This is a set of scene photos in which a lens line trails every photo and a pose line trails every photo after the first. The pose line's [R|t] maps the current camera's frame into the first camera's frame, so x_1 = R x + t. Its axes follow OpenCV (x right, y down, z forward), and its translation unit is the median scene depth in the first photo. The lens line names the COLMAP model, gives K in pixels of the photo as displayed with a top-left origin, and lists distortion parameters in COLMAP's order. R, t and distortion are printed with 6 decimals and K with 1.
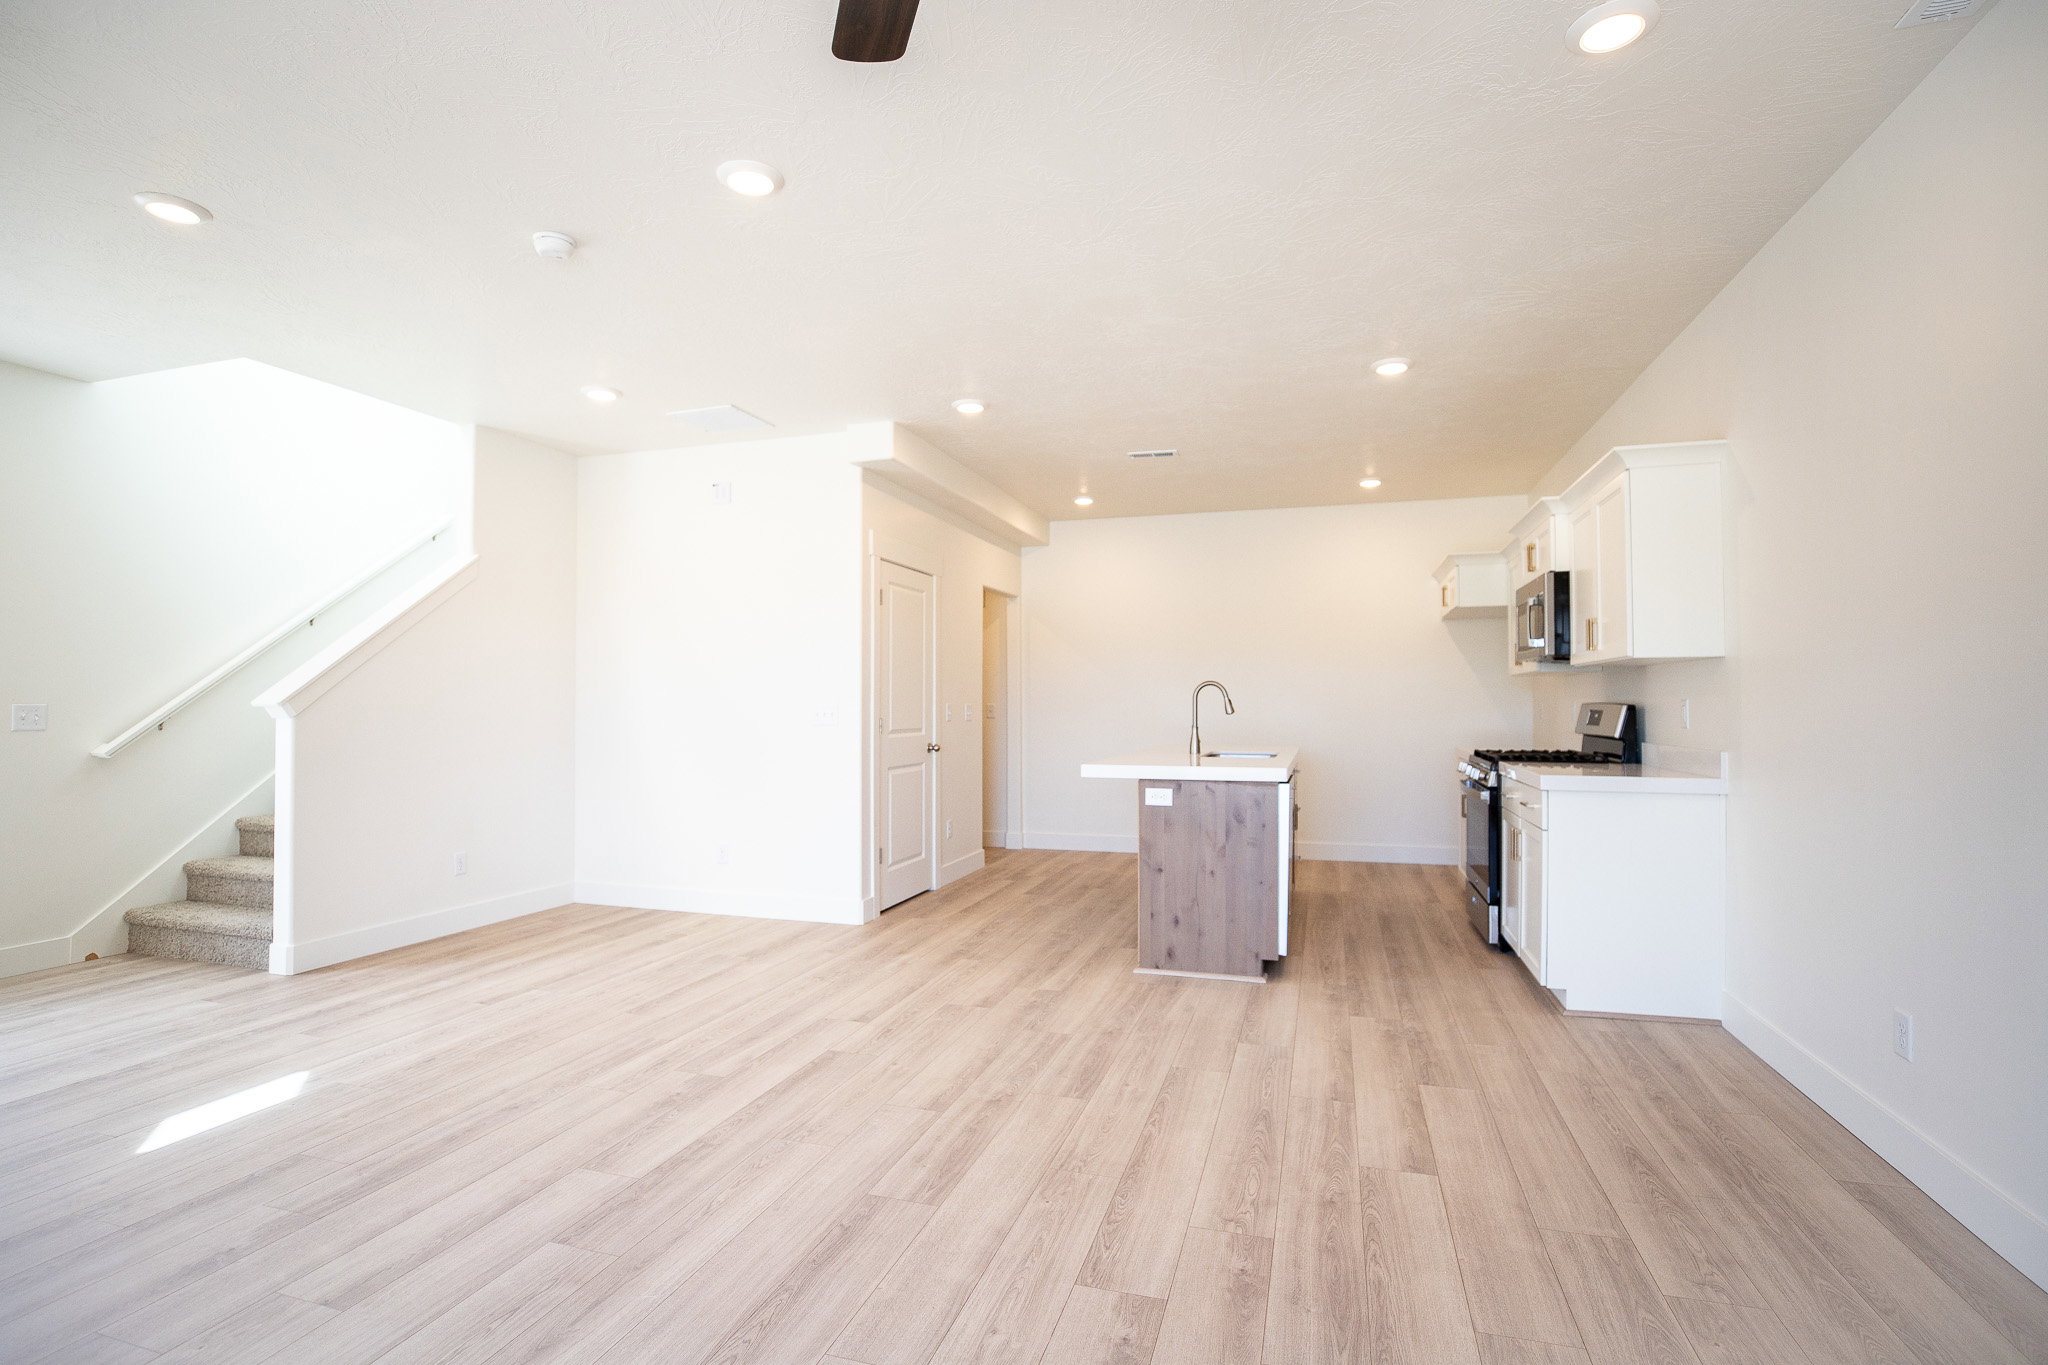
lens RADIAL K [[990.8, 0, 1004.3], [0, 990.8, 718.2], [0, 0, 1]] dist [-0.005470, 0.000228]
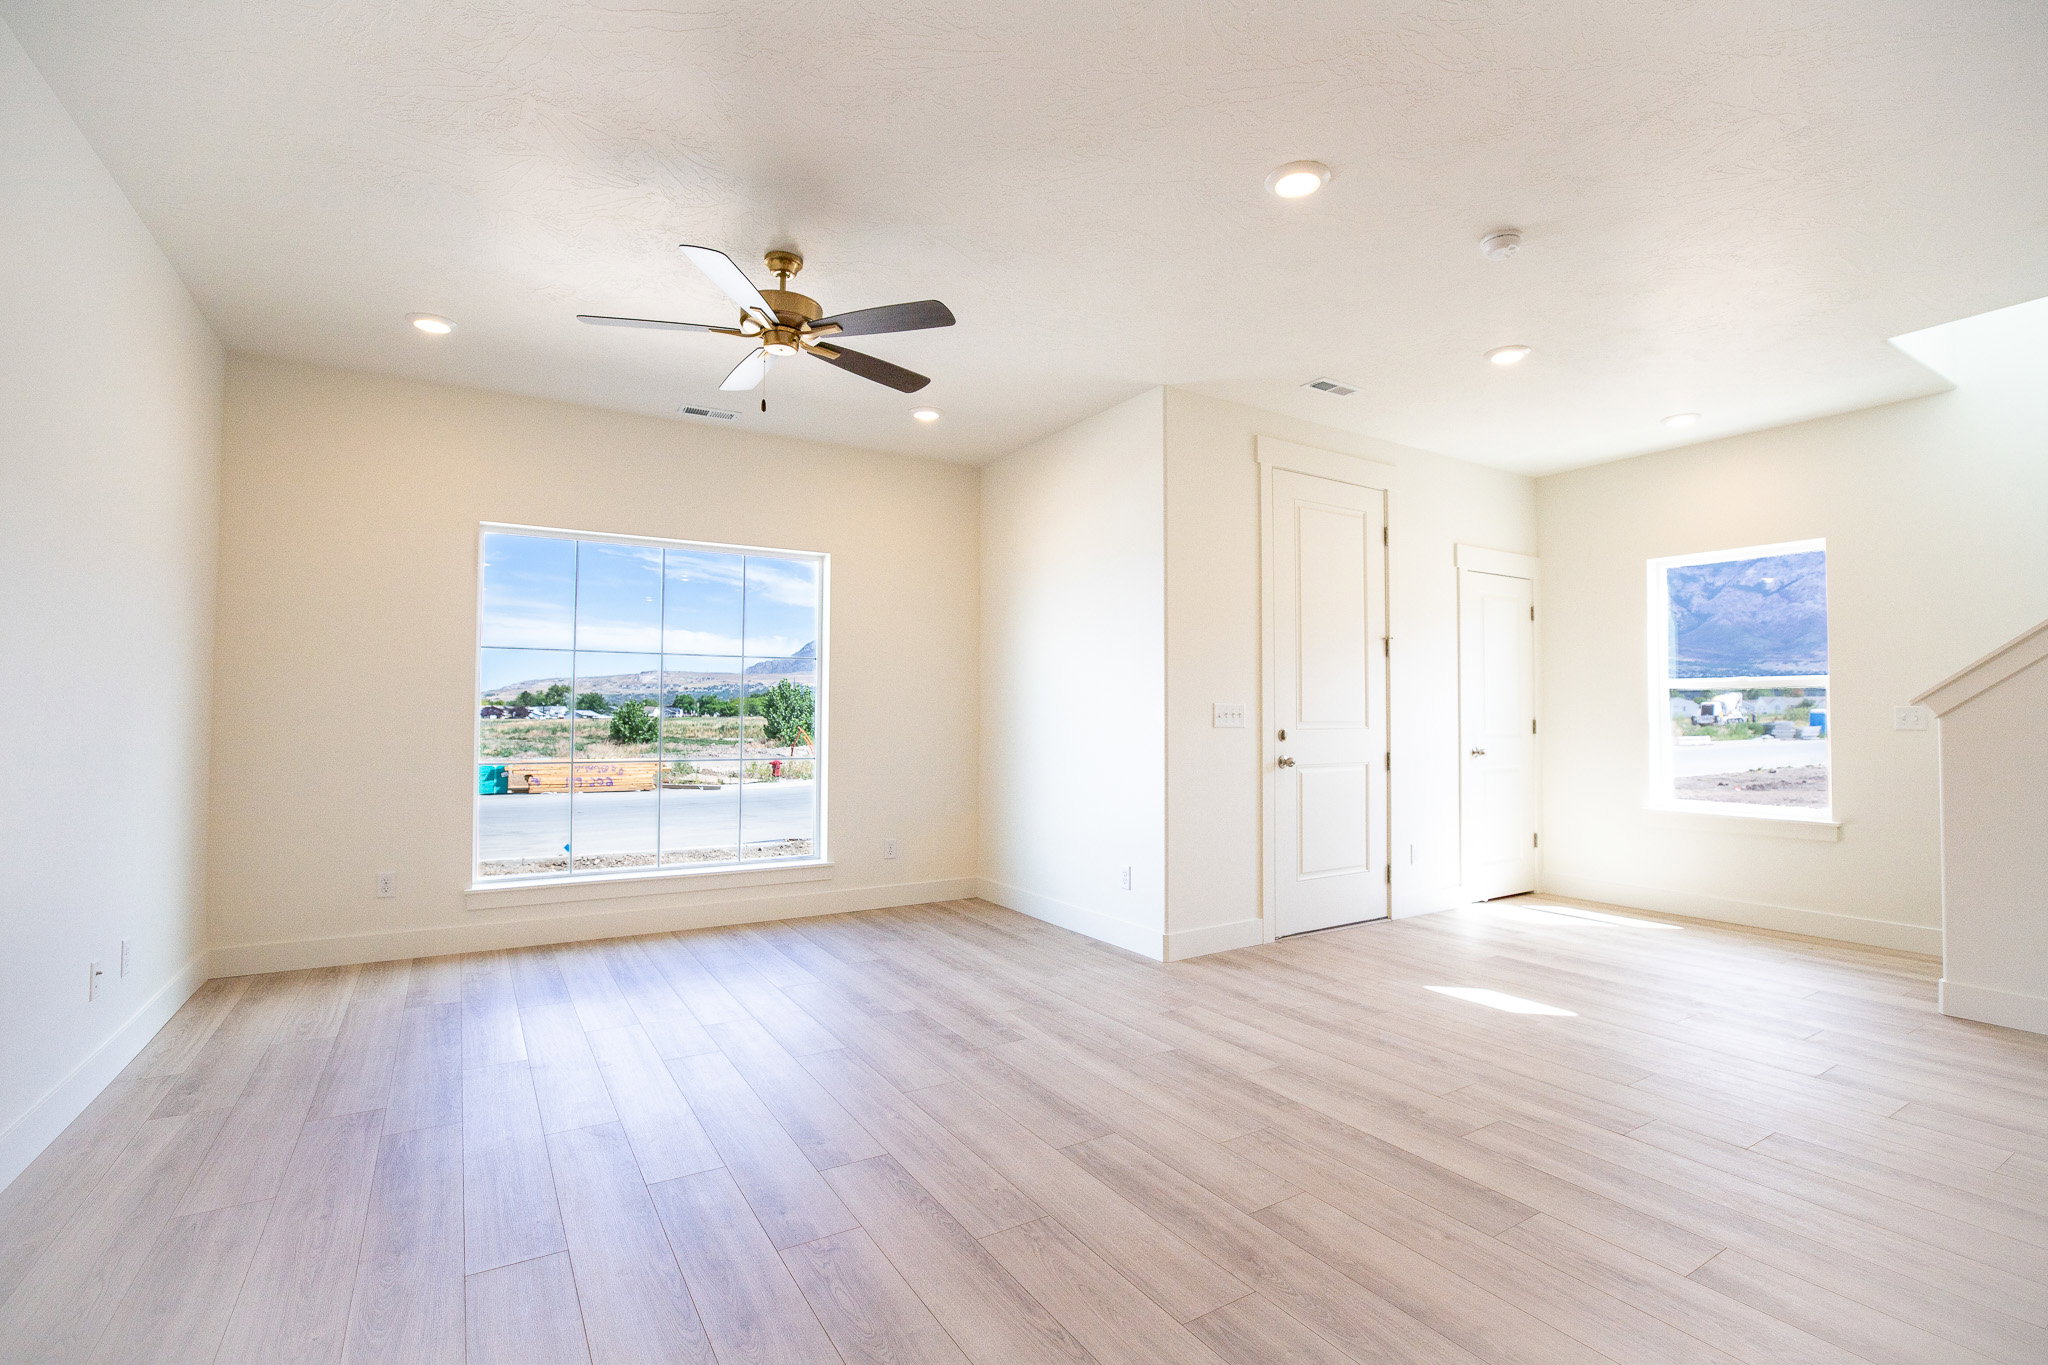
lens RADIAL K [[932.9, 0, 1025.1], [0, 932.9, 686.5], [0, 0, 1]] dist [-0.017476, 0.001157]
pose [[-0.648650, -0.027547, -0.760588, 0.437912], [-0.010709, 0.999576, -0.027069, 0.004216], [0.761011, -0.009413, -0.648671, 0.954515]]
